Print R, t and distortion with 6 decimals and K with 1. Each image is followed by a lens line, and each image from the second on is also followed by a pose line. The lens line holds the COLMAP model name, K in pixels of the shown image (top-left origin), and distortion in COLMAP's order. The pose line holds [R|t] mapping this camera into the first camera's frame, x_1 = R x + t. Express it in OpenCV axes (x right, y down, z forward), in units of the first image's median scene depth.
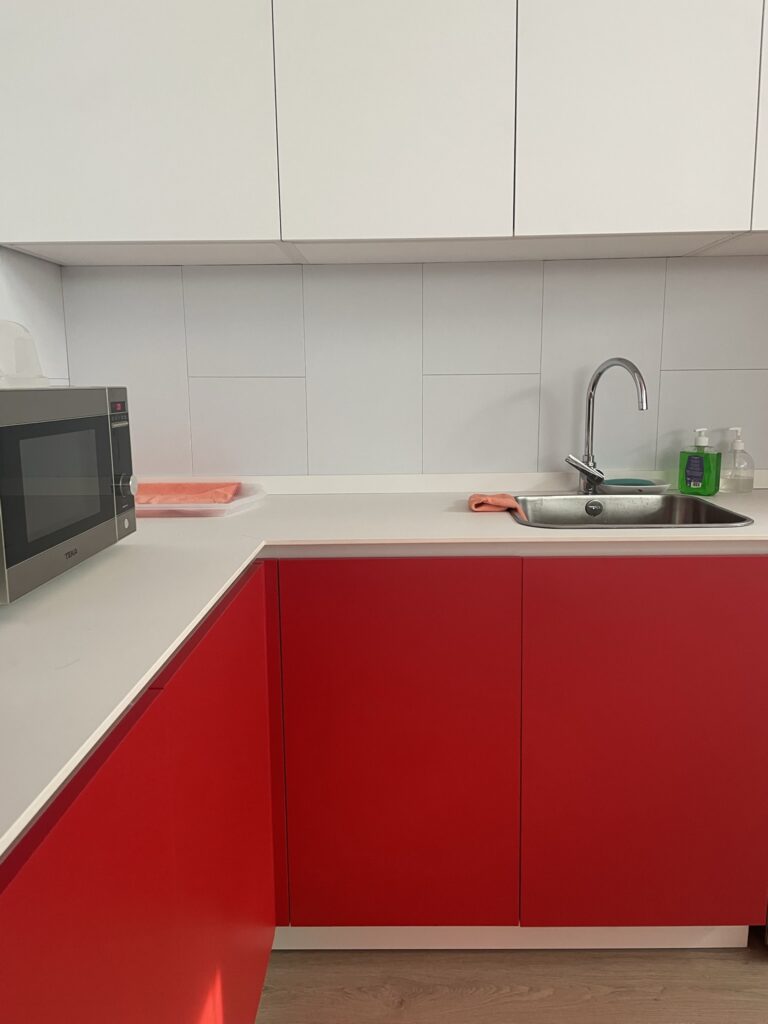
lens RADIAL K [[777.4, 0, 381.1], [0, 777.4, 510.1], [0, 0, 1]] dist [0.102725, -0.135474]
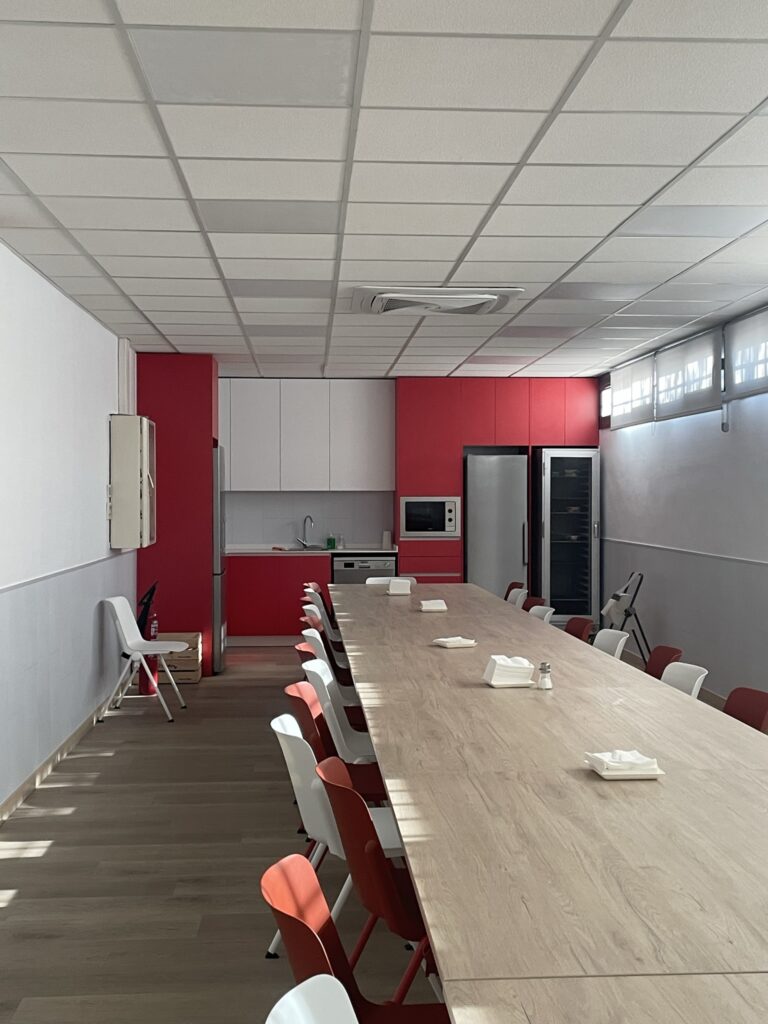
lens RADIAL K [[1263.7, 0, 388.2], [0, 1263.7, 512.6], [0, 0, 1]] dist [-0.003427, -0.012007]
pose [[0.996163, 0.011527, 0.086753, 0.138329], [0.001720, 0.988517, -0.151100, 0.798972], [-0.087498, 0.150669, 0.984704, -5.595796]]
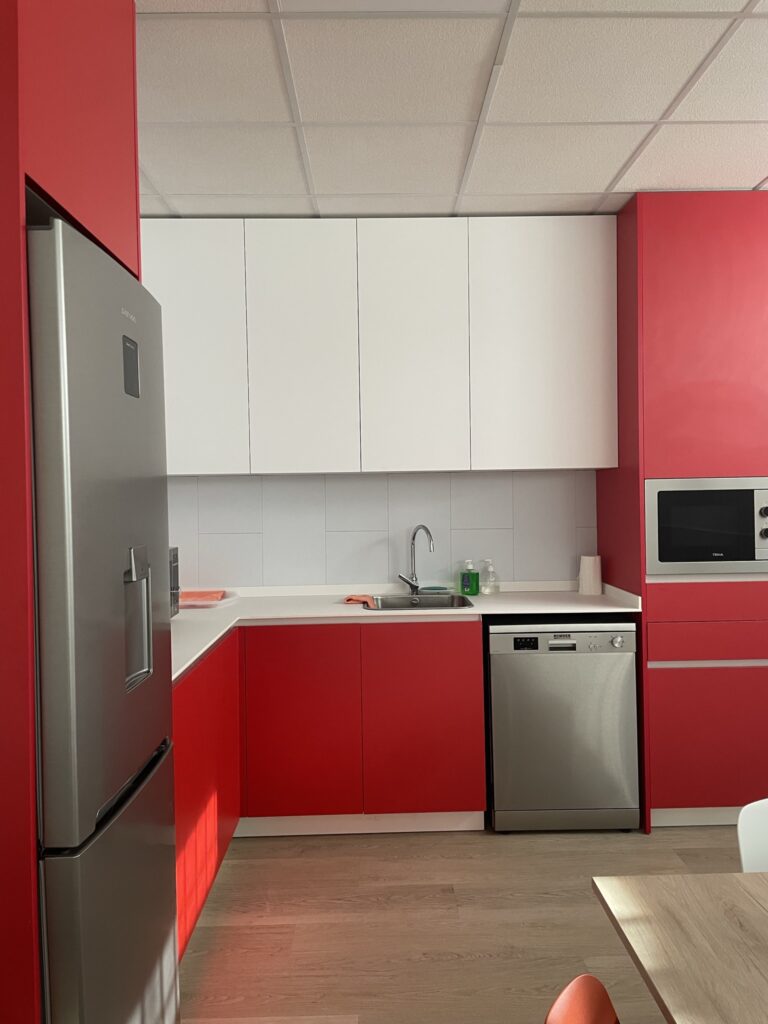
lens RADIAL K [[777.4, 0, 381.1], [0, 777.4, 510.1], [0, 0, 1]] dist [0.102725, -0.135474]
pose [[0.999441, -0.004611, 0.033100, 0.134306], [0.009380, 0.989328, -0.145403, 0.050686], [-0.032076, 0.145632, 0.988819, -0.911945]]
